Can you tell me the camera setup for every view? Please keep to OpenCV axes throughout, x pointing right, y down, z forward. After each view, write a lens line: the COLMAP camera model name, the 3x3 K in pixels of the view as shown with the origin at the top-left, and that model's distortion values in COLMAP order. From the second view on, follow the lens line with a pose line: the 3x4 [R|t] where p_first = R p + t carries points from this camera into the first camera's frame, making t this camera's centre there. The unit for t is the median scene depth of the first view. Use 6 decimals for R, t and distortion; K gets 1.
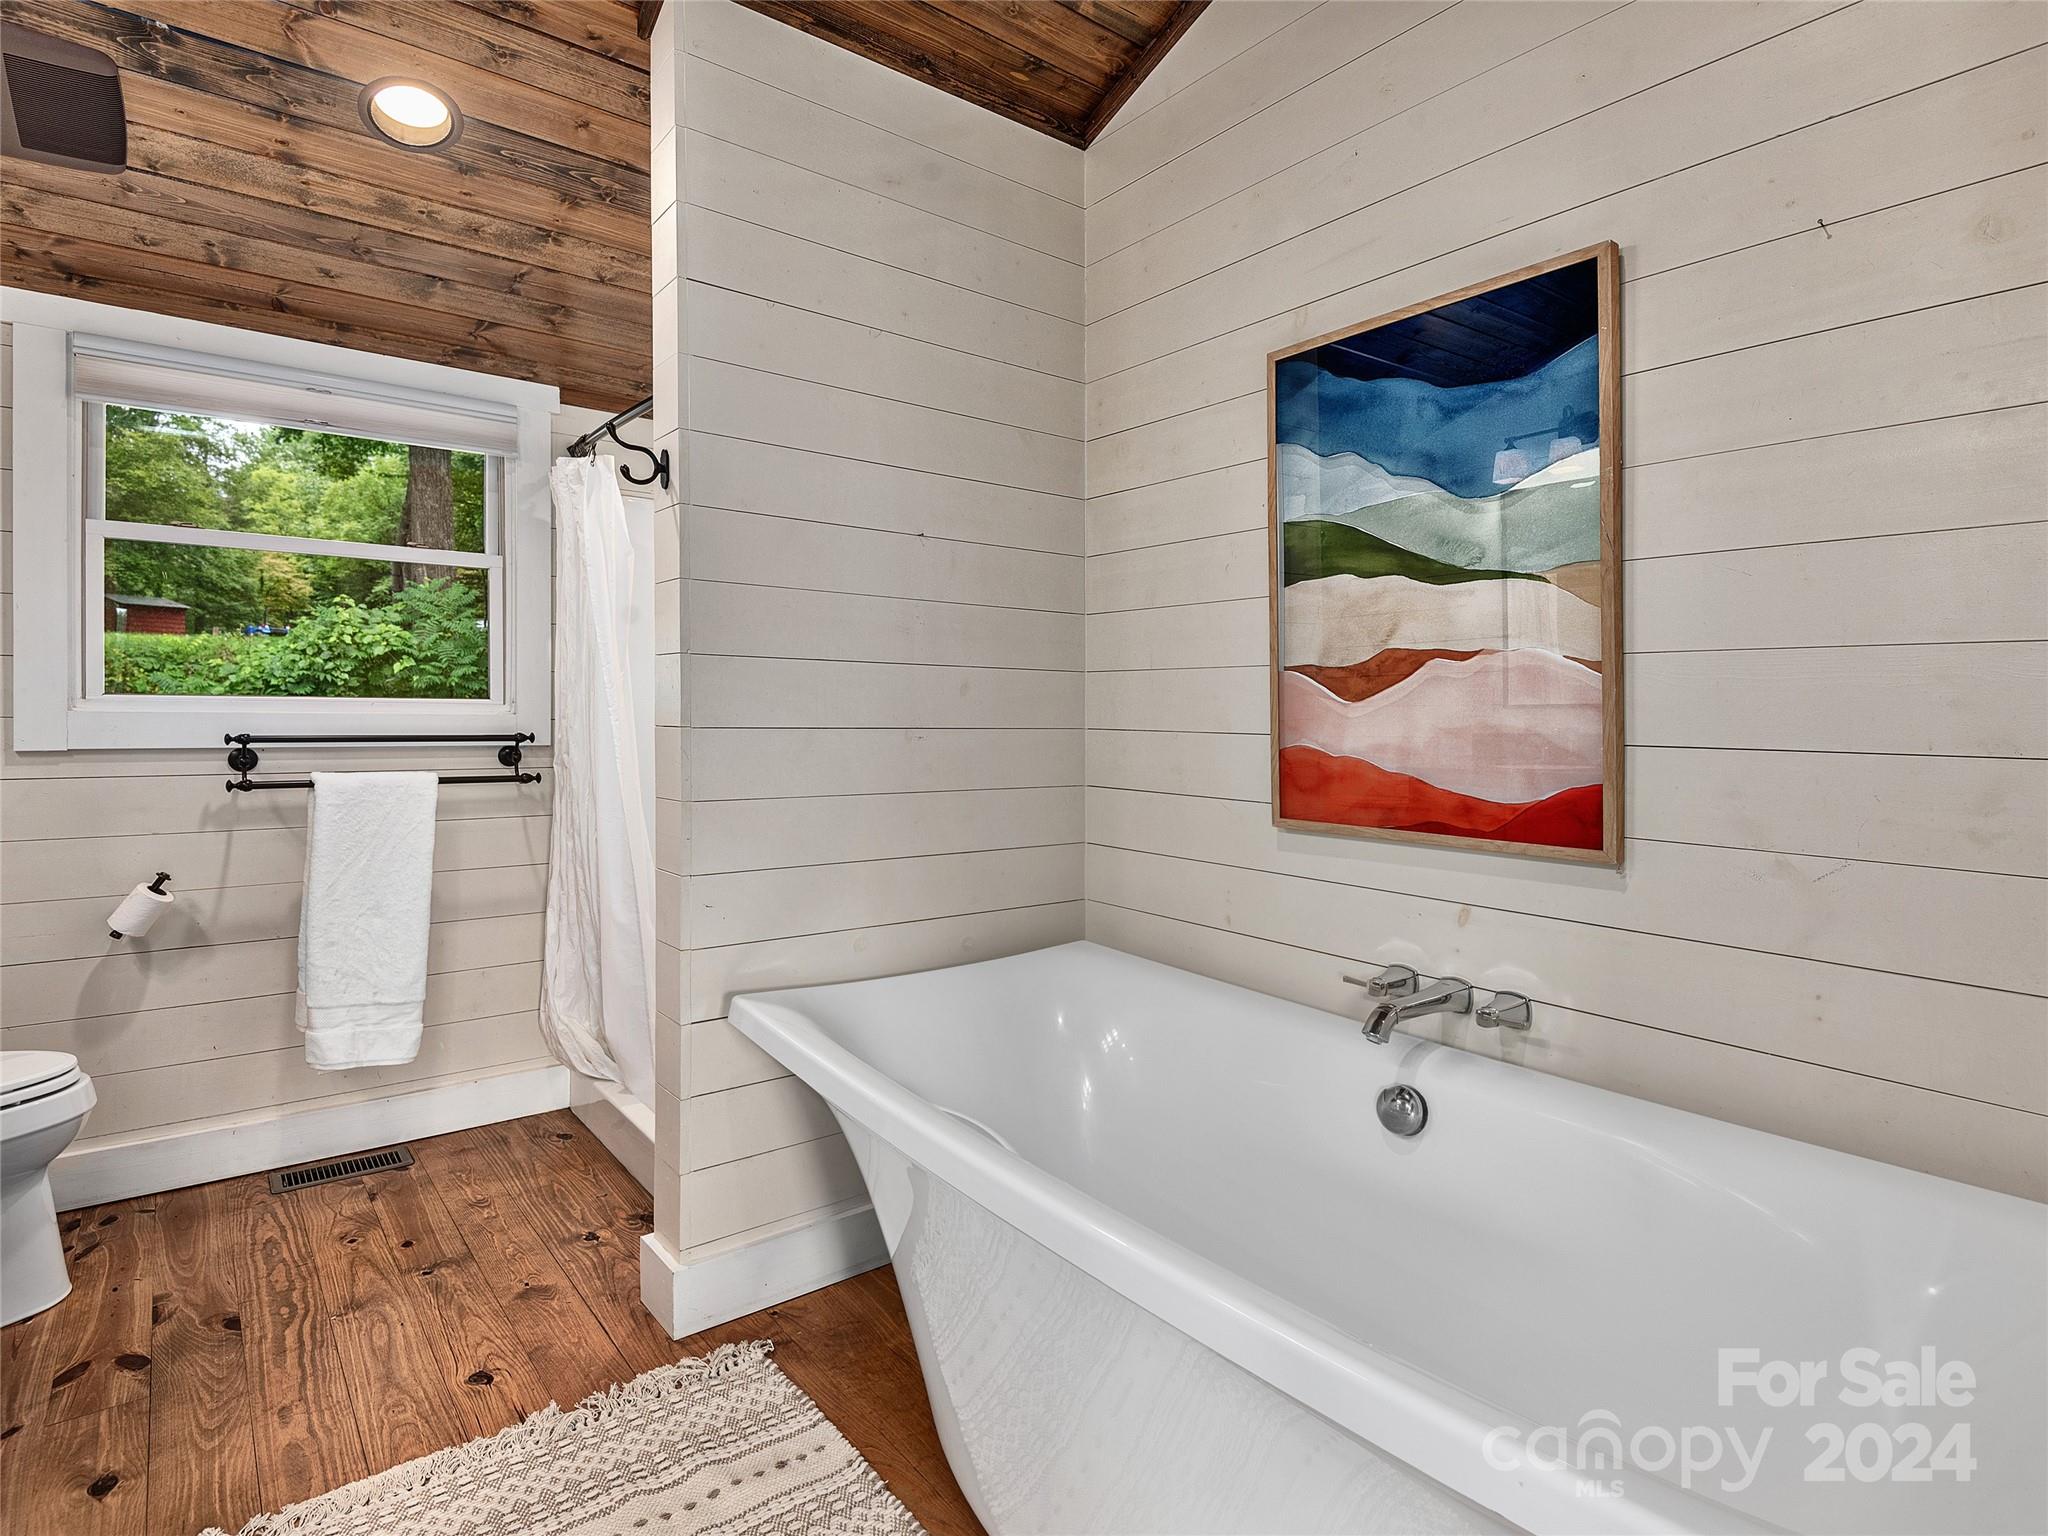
lens RADIAL K [[1087.7, 0, 1010.1], [0, 1087.7, 704.6], [0, 0, 1]] dist [0.009821, -0.005589]
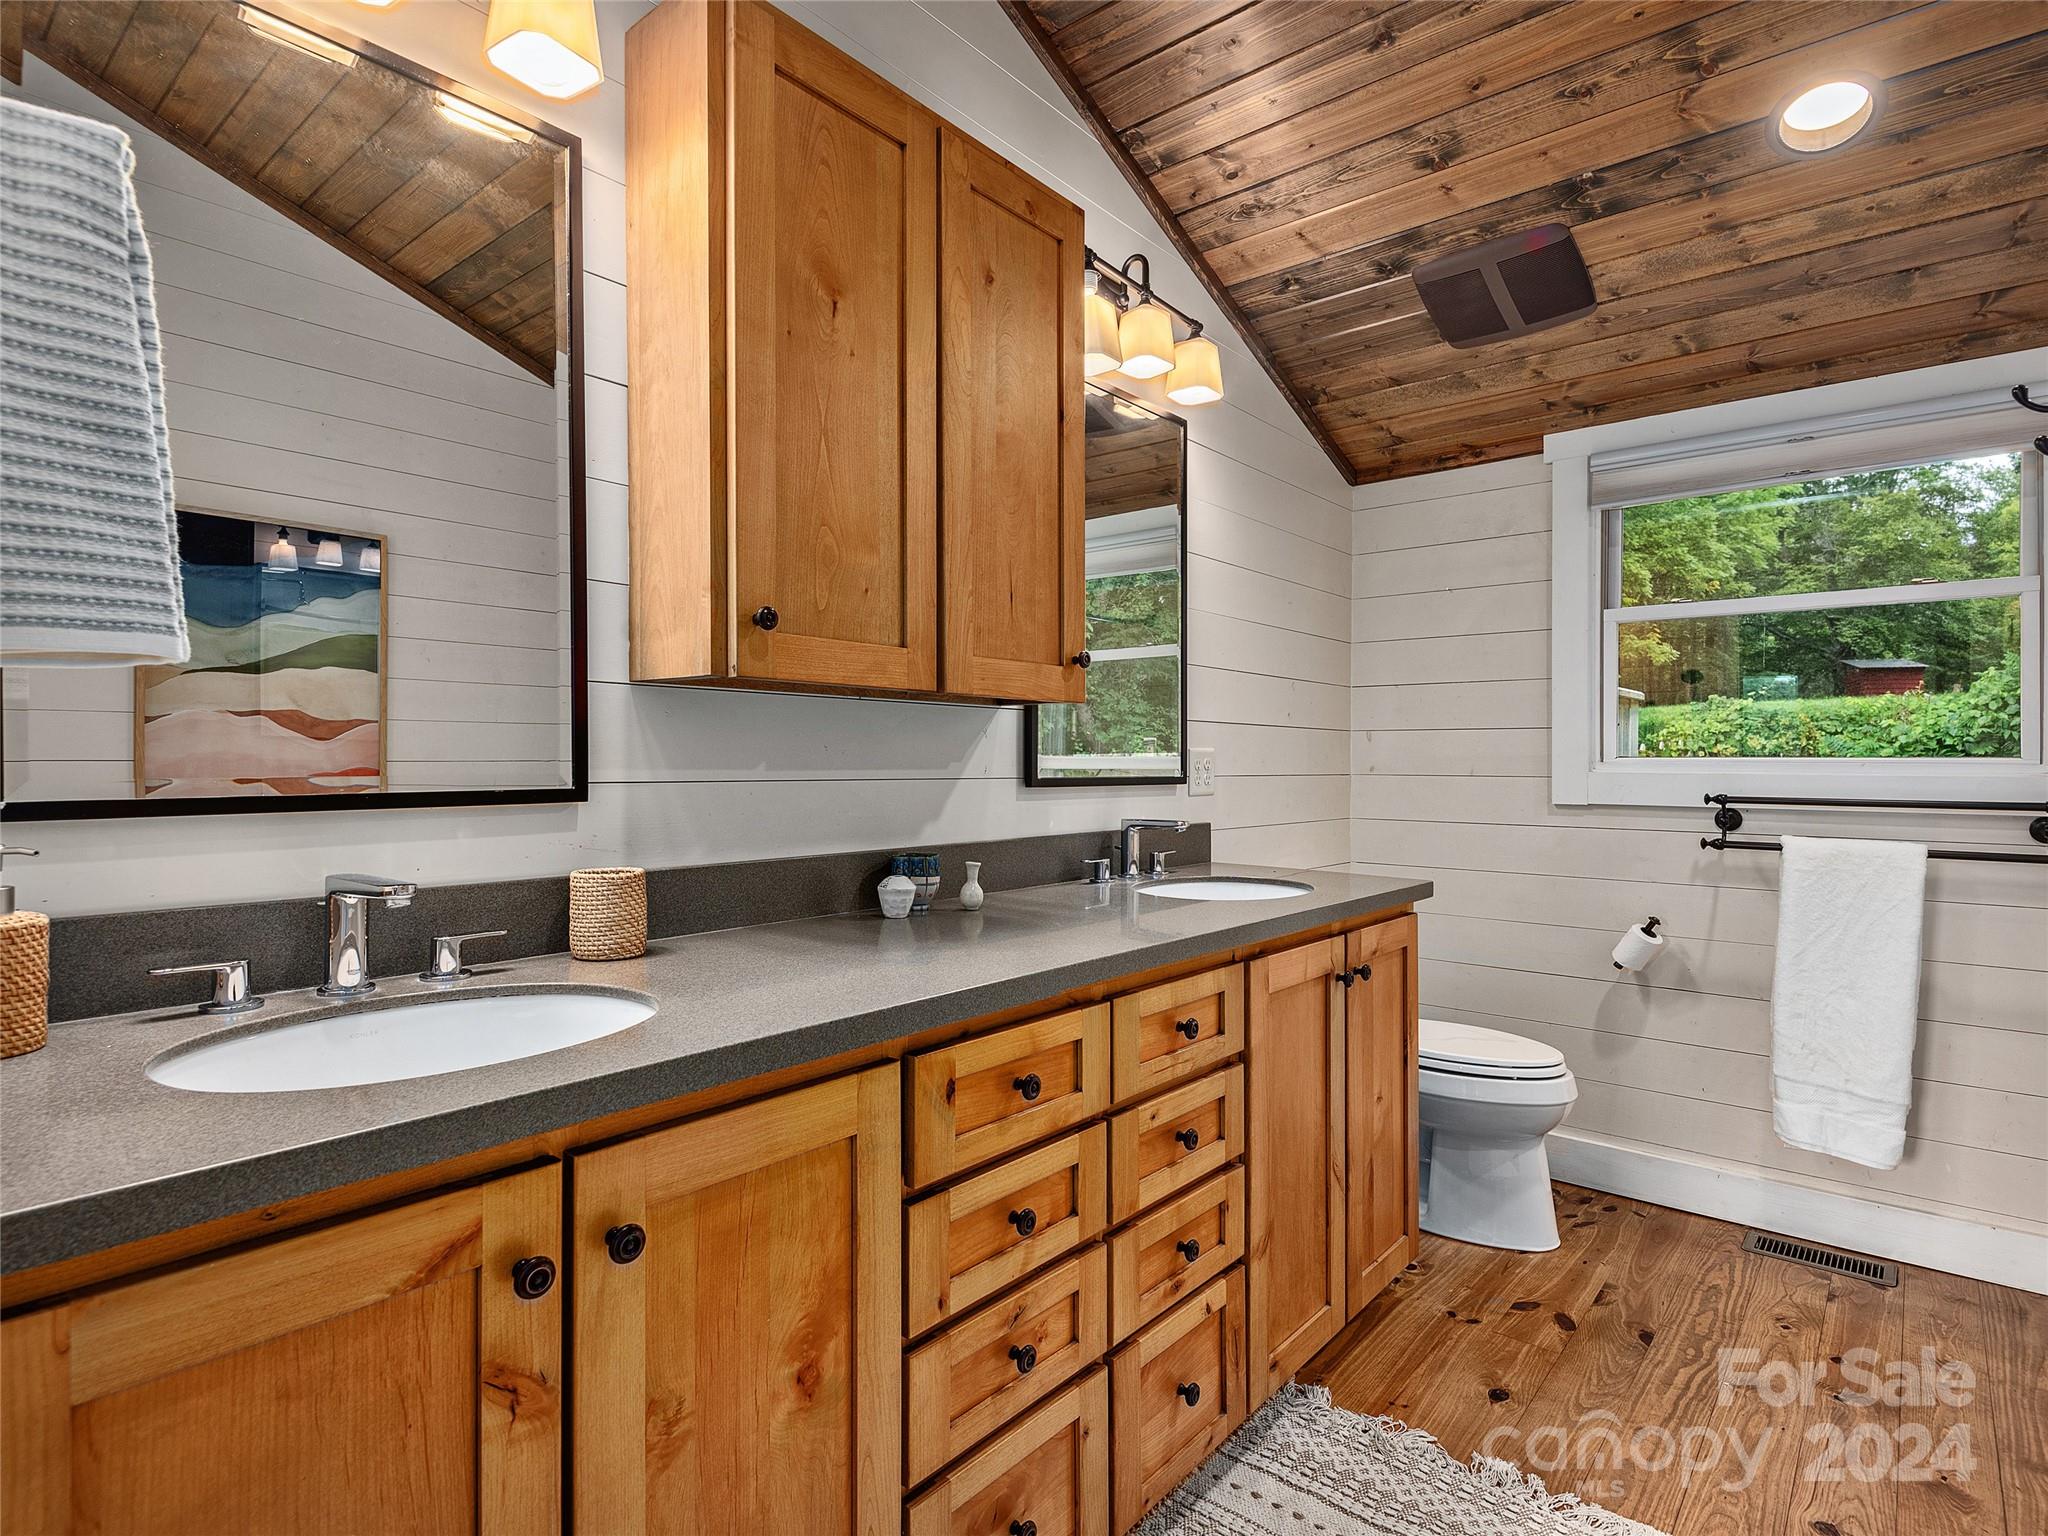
lens RADIAL K [[1087.7, 0, 1022.3], [0, 1087.7, 770.4], [0, 0, 1]] dist [0.009821, -0.005589]
pose [[0.218252, 0.000130, -0.975893, 0.163427], [0.002792, 0.999996, 0.000757, 0.001571], [0.975889, -0.002890, 0.218250, 0.125819]]
